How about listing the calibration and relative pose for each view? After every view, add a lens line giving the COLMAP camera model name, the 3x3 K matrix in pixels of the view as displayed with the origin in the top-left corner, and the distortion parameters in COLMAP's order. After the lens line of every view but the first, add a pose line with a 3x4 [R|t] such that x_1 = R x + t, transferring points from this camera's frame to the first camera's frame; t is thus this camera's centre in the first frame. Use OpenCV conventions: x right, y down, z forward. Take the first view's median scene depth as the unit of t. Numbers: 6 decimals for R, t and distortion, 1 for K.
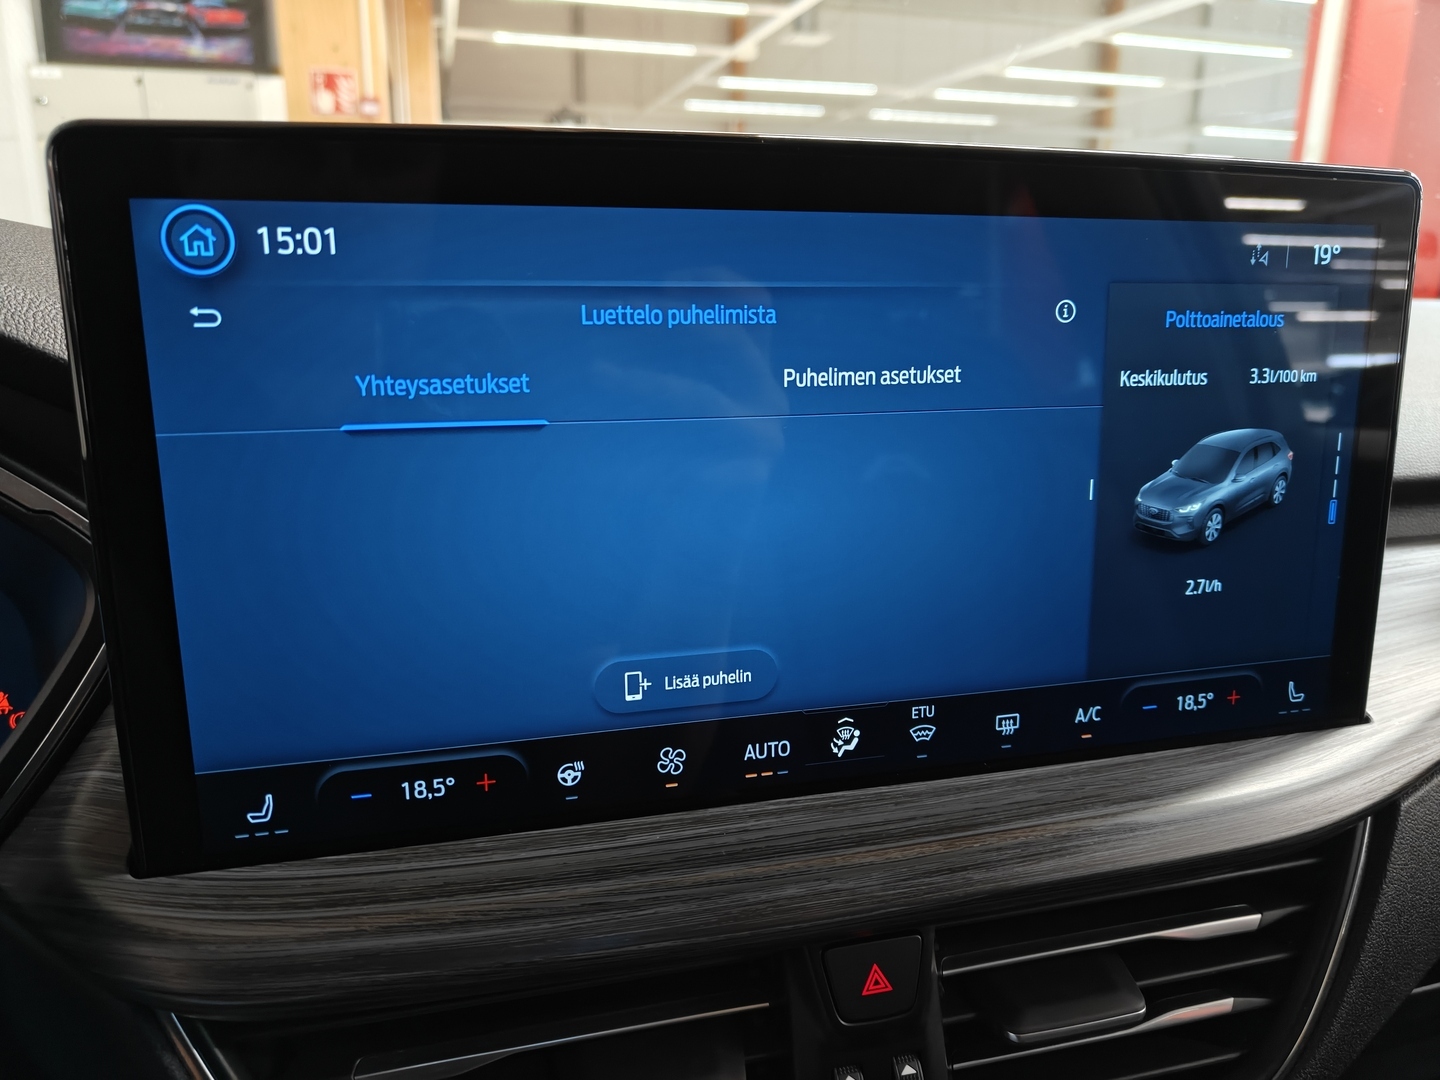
lens RADIAL K [[999.2, 0, 723.5], [0, 999.2, 564.6], [0, 0, 1]] dist [0.011110, -0.013401]
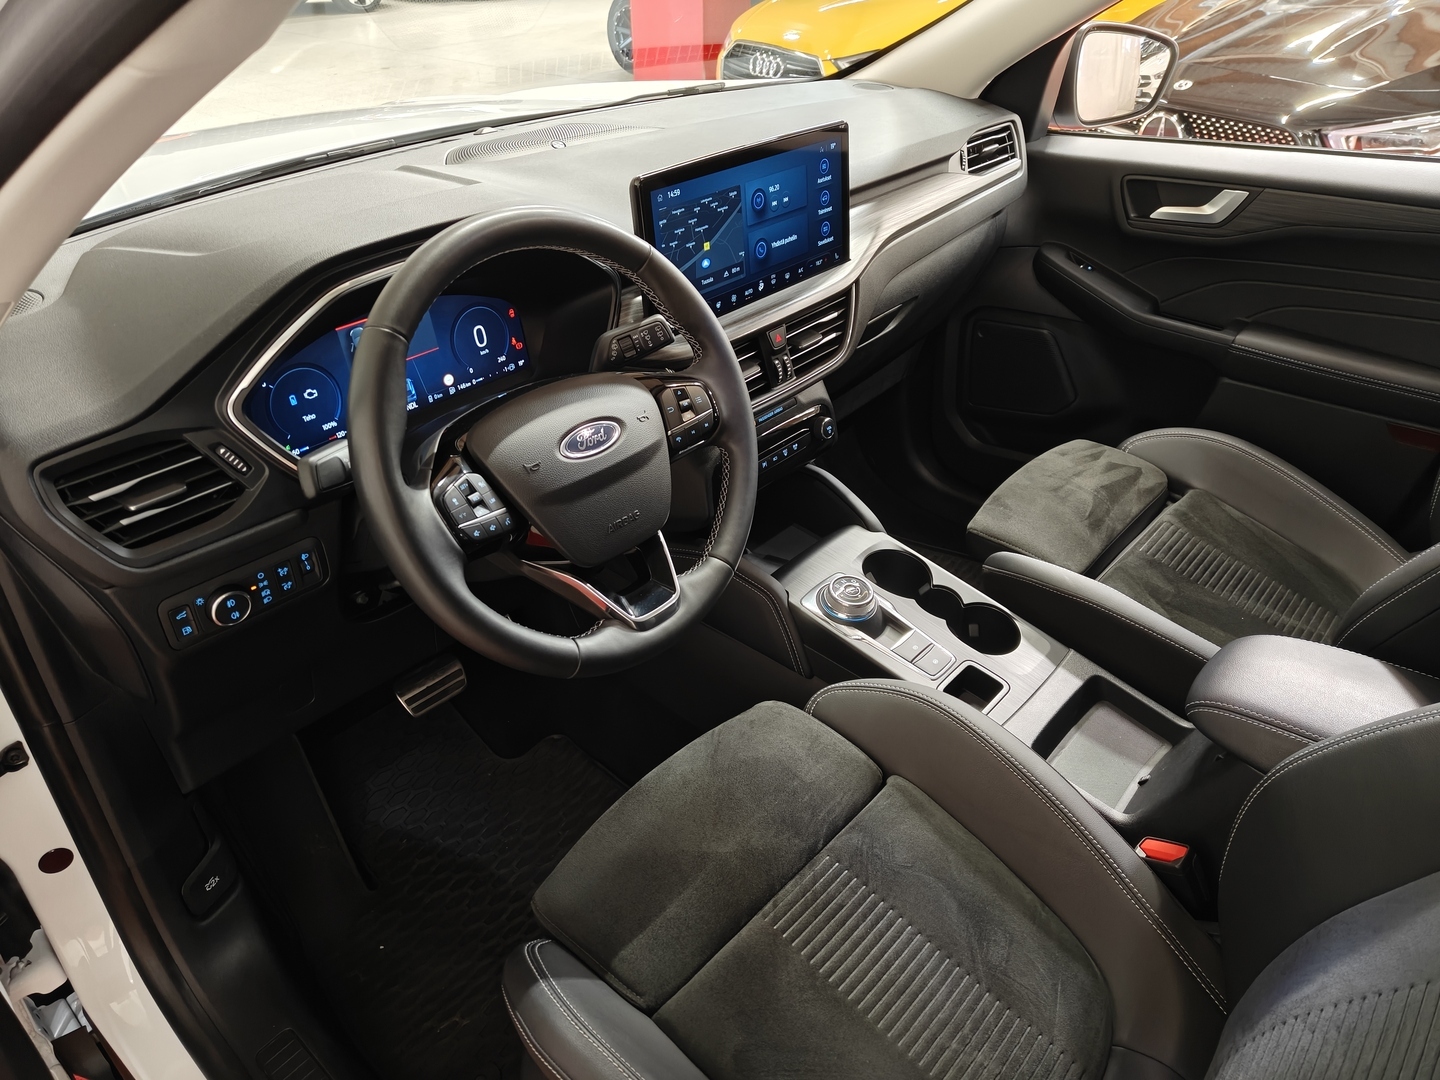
lens RADIAL K [[999.2, 0, 721.9], [0, 999.2, 545.5], [0, 0, 1]] dist [0.011110, -0.013401]
pose [[0.829515, -0.322628, 0.455868, -2.225389], [0.165189, 0.921474, 0.351564, -0.318660], [-0.533495, -0.216324, 0.817672, -2.529860]]
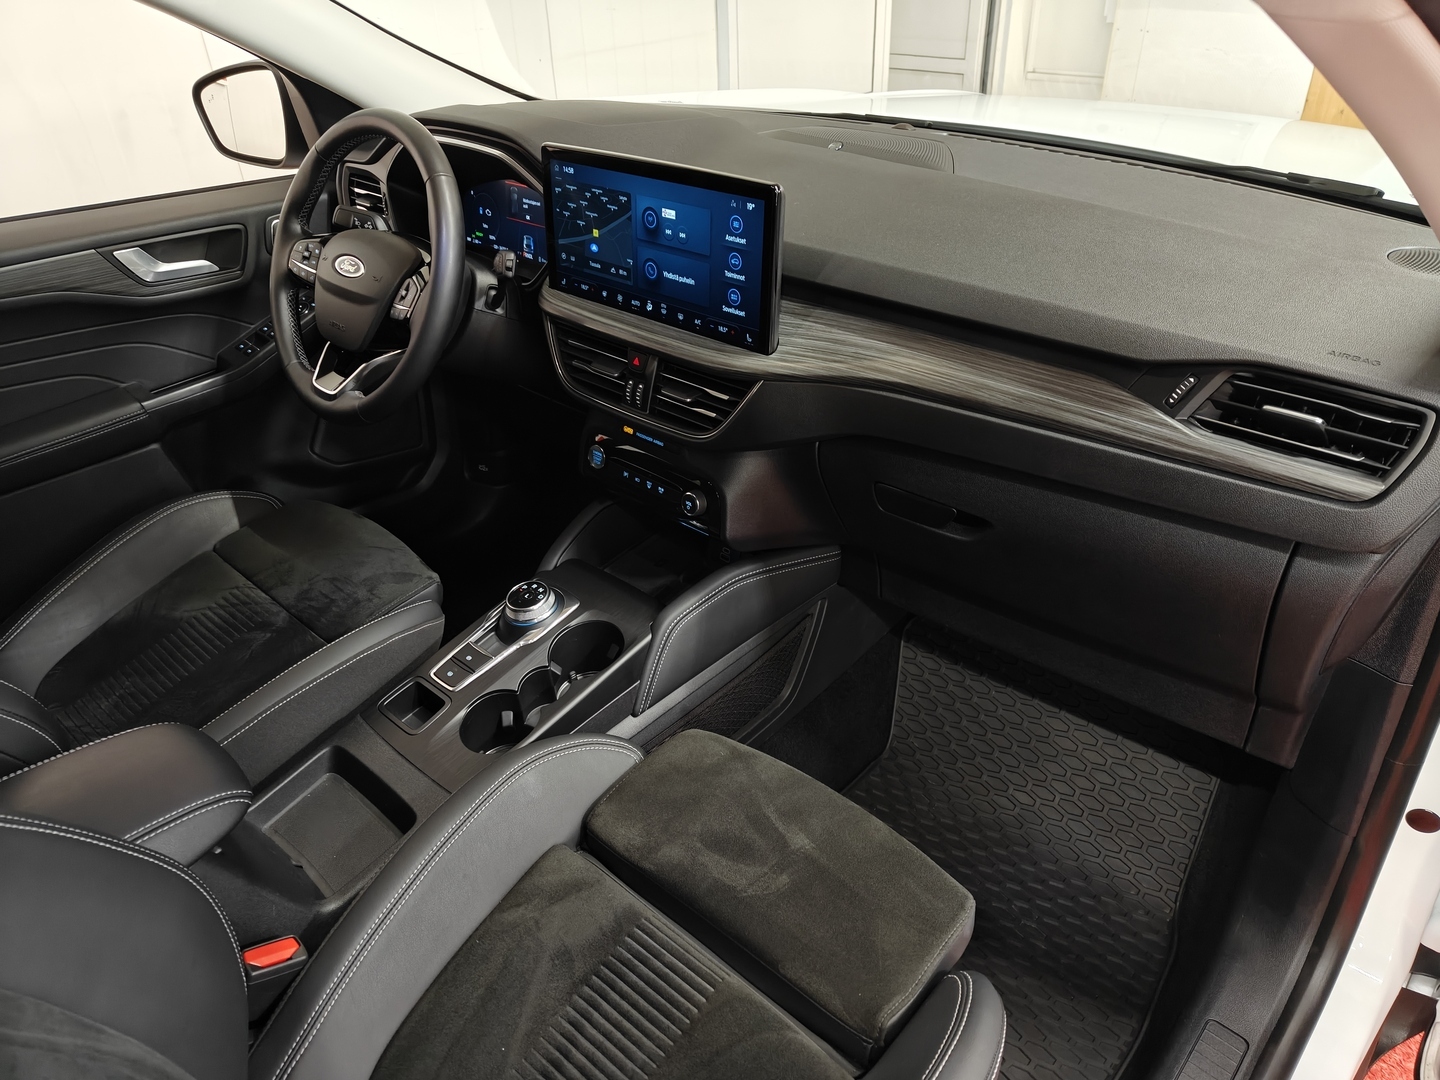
lens RADIAL K [[999.2, 0, 732.2], [0, 999.2, 551.3], [0, 0, 1]] dist [0.011110, -0.013401]
pose [[0.557023, 0.442593, -0.702735, 3.506706], [-0.191183, 0.891773, 0.410110, -0.652408], [0.808192, -0.094090, 0.581355, -1.161826]]
